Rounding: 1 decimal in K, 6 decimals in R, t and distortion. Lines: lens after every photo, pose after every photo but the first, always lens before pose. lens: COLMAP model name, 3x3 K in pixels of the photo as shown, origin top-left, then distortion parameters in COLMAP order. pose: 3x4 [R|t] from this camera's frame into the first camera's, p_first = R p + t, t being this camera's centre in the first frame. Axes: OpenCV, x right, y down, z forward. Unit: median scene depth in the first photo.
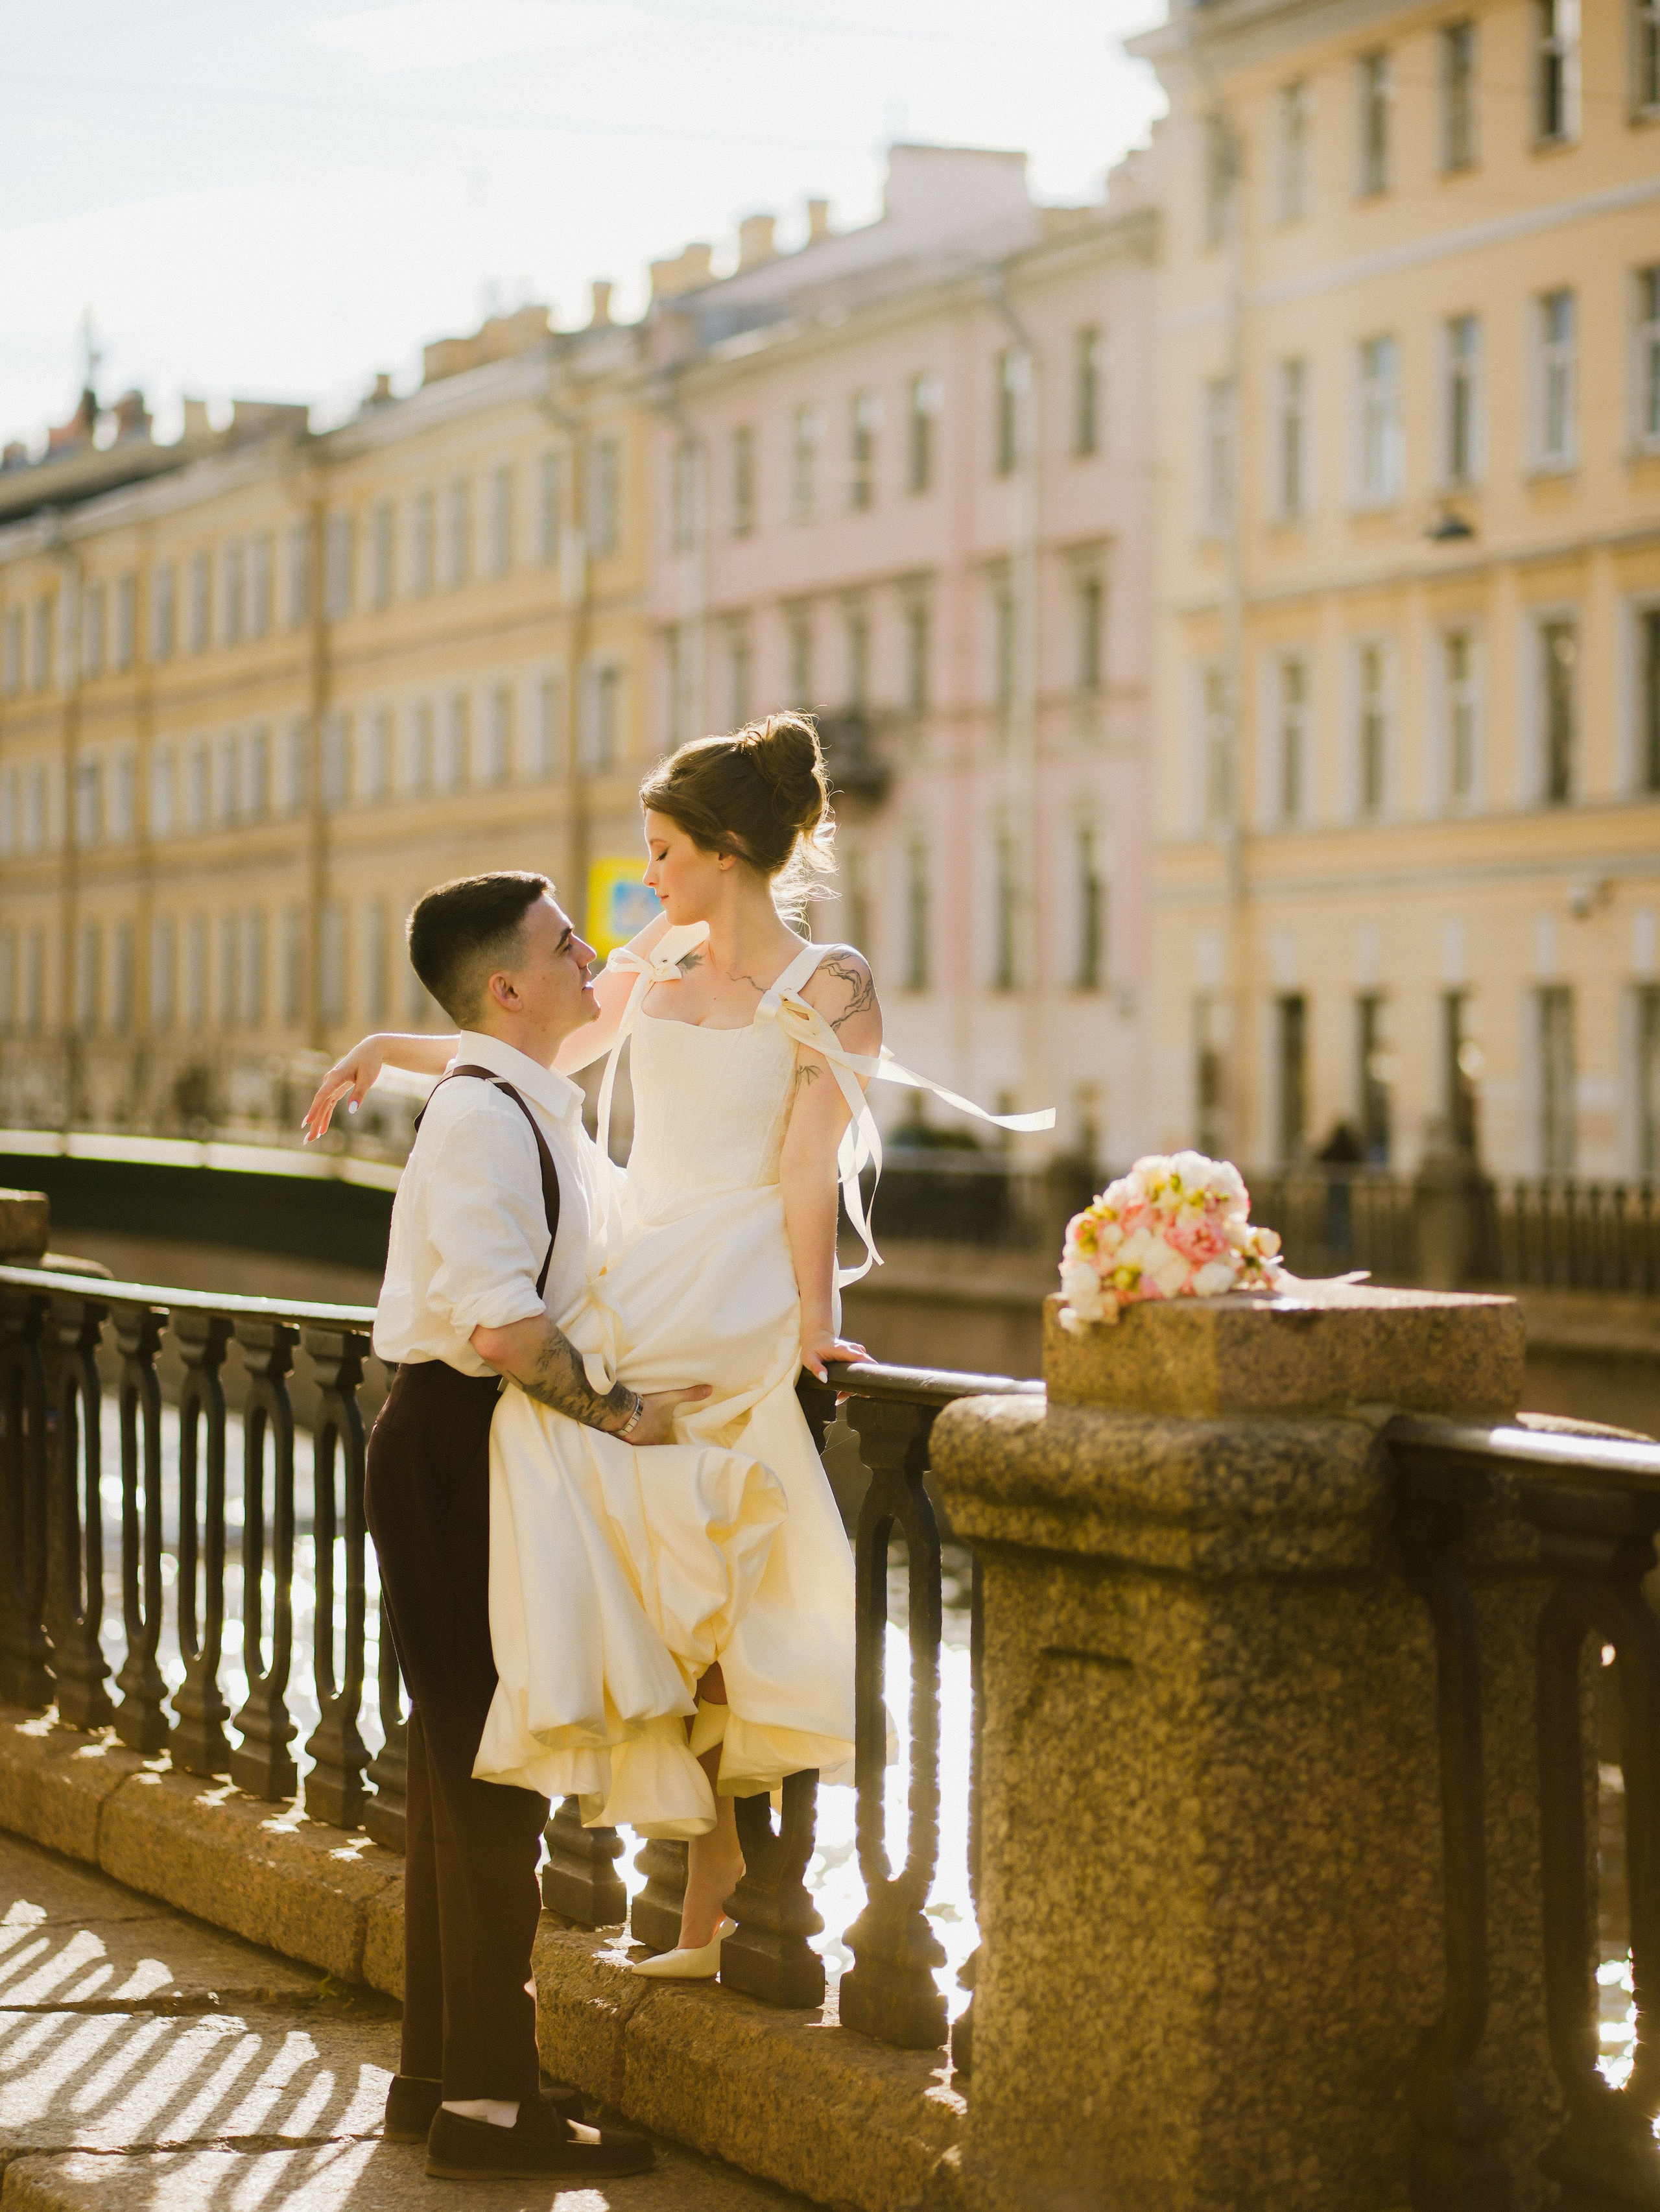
lens RADIAL K [[5676.5, 0, 1503.0], [0, 5676.5, 1106.5], [0, 0, 1]] dist [-0.235929, 0.399859]
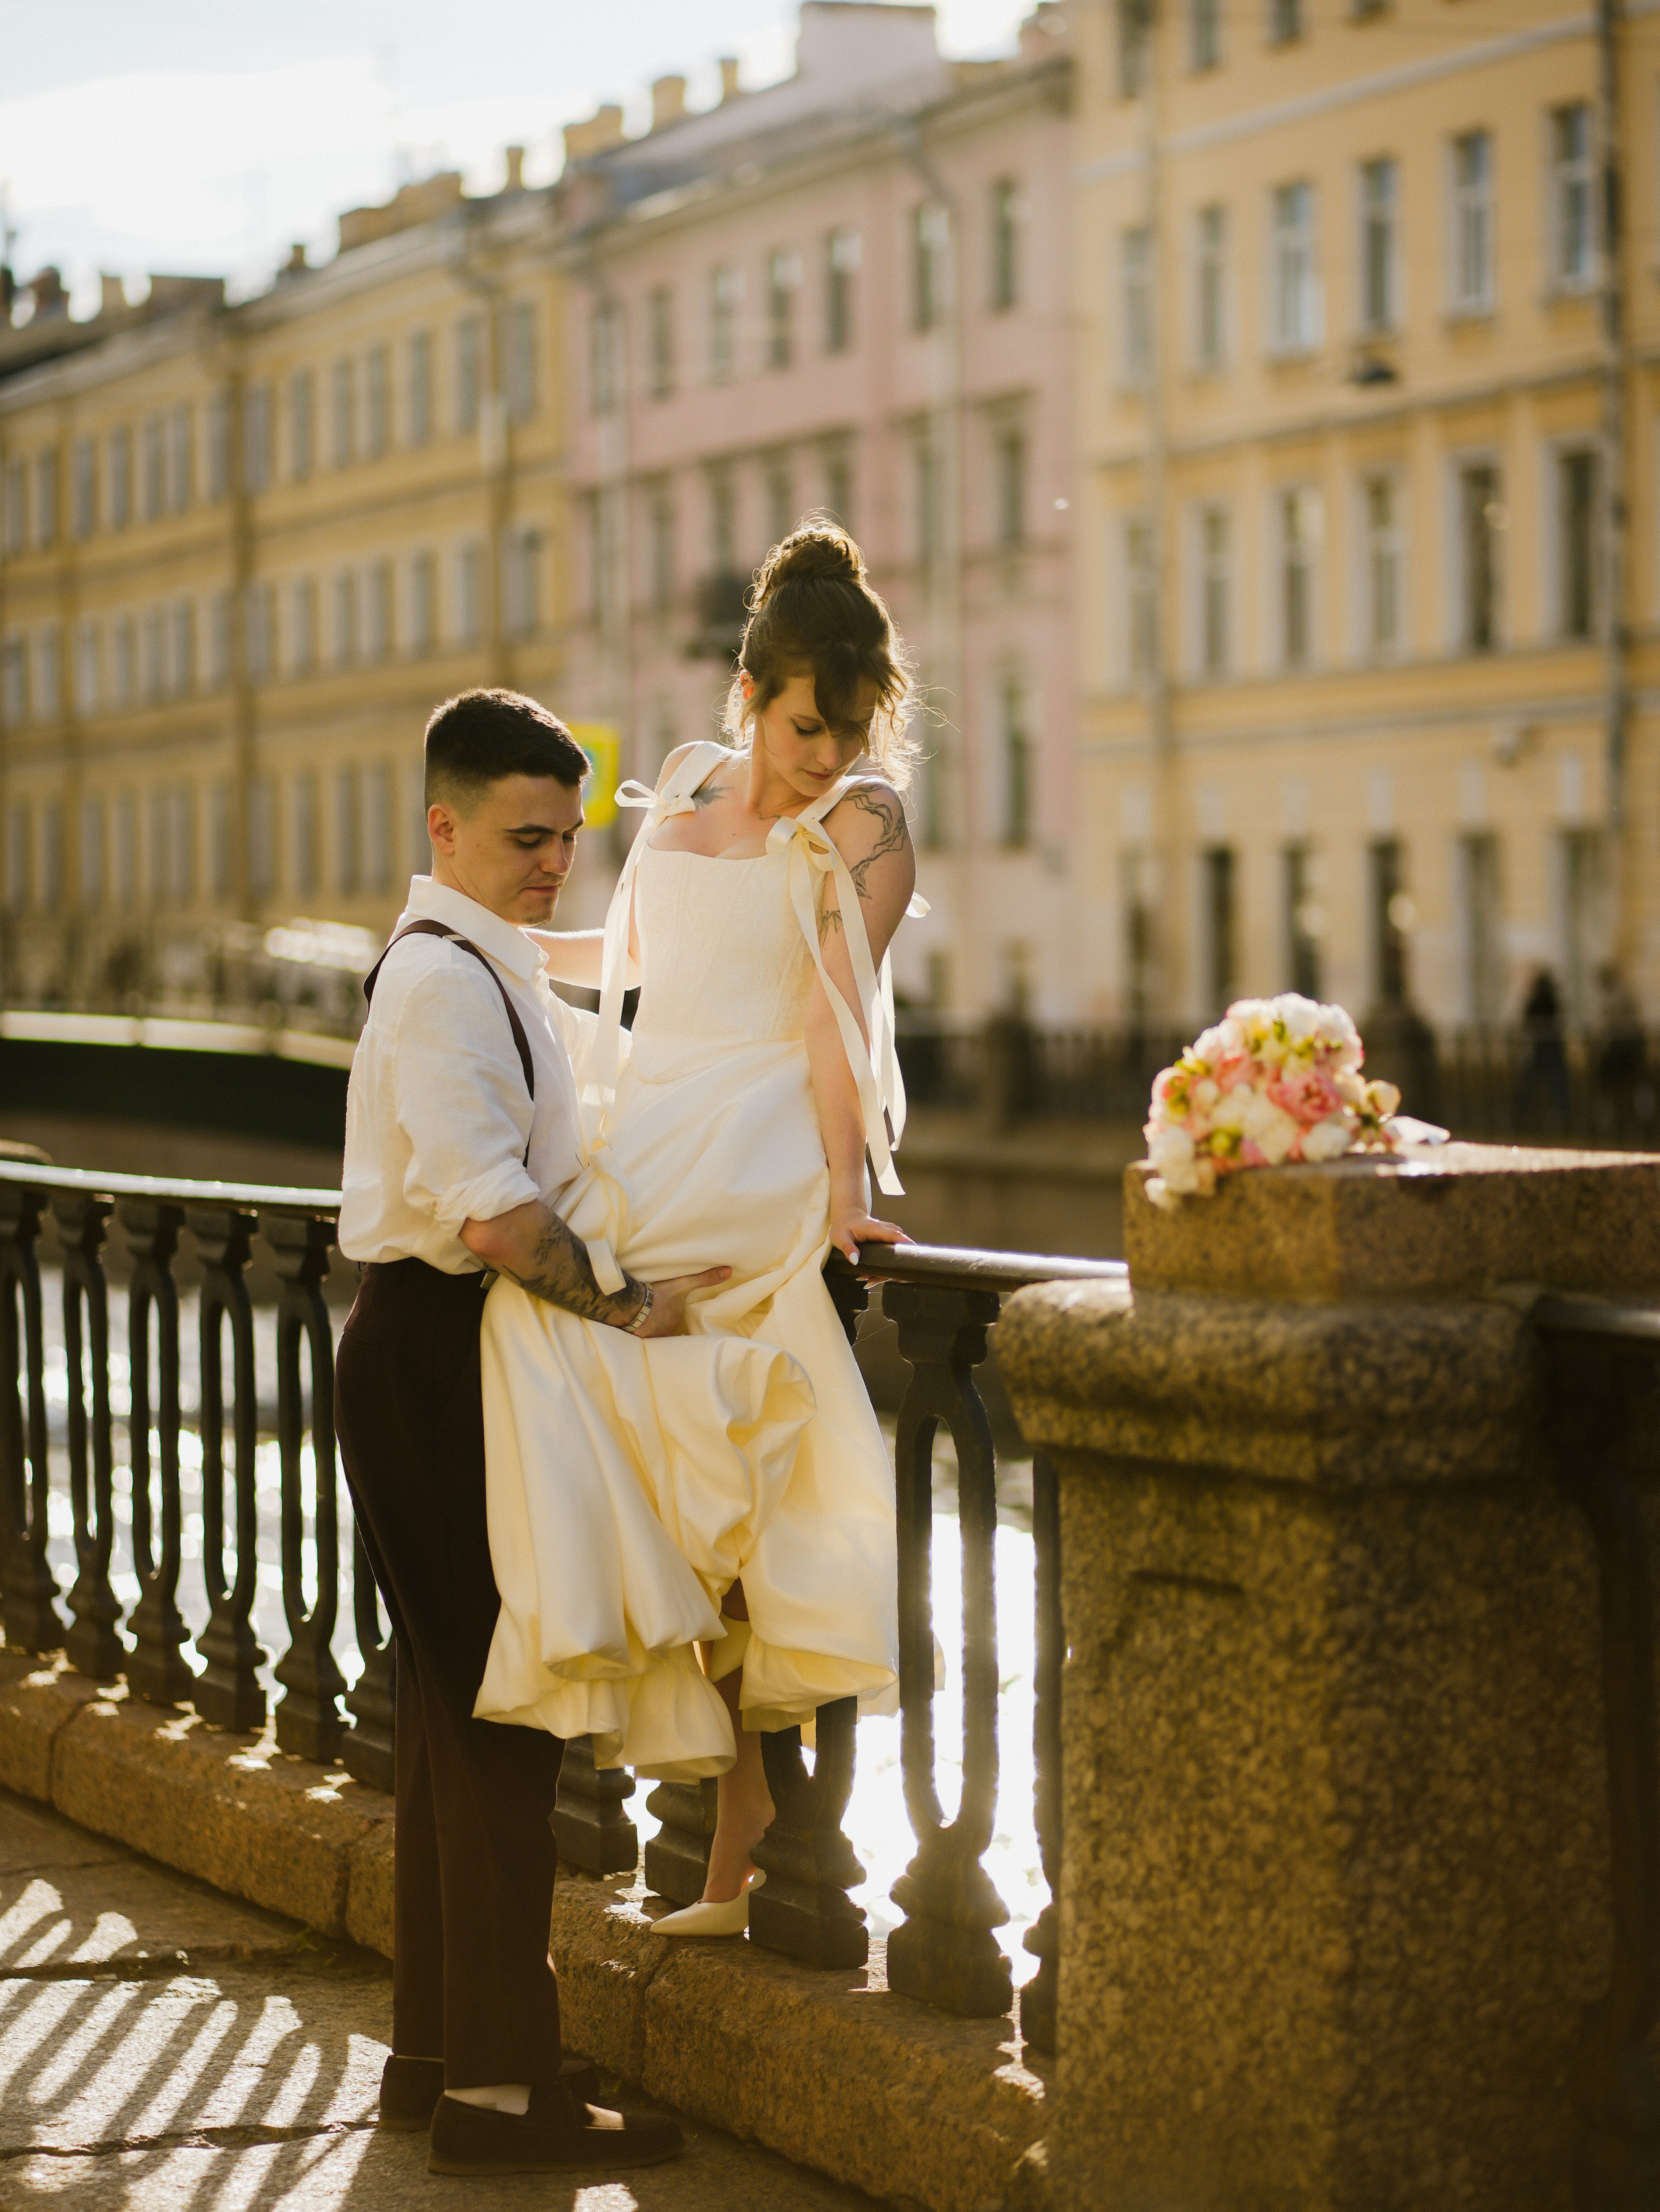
lens RADIAL K [[5600.2, 0, 1094.5], [0, 5600.2, 1105.6], [0, 0, 1]] dist [-0.226671, 0.138162]
pose [[0.998170, -0.020093, -0.057035, -0.033812], [0.021558, 0.999450, 0.025184, 0.002426], [0.056498, -0.026367, 0.998054, 0.133748]]
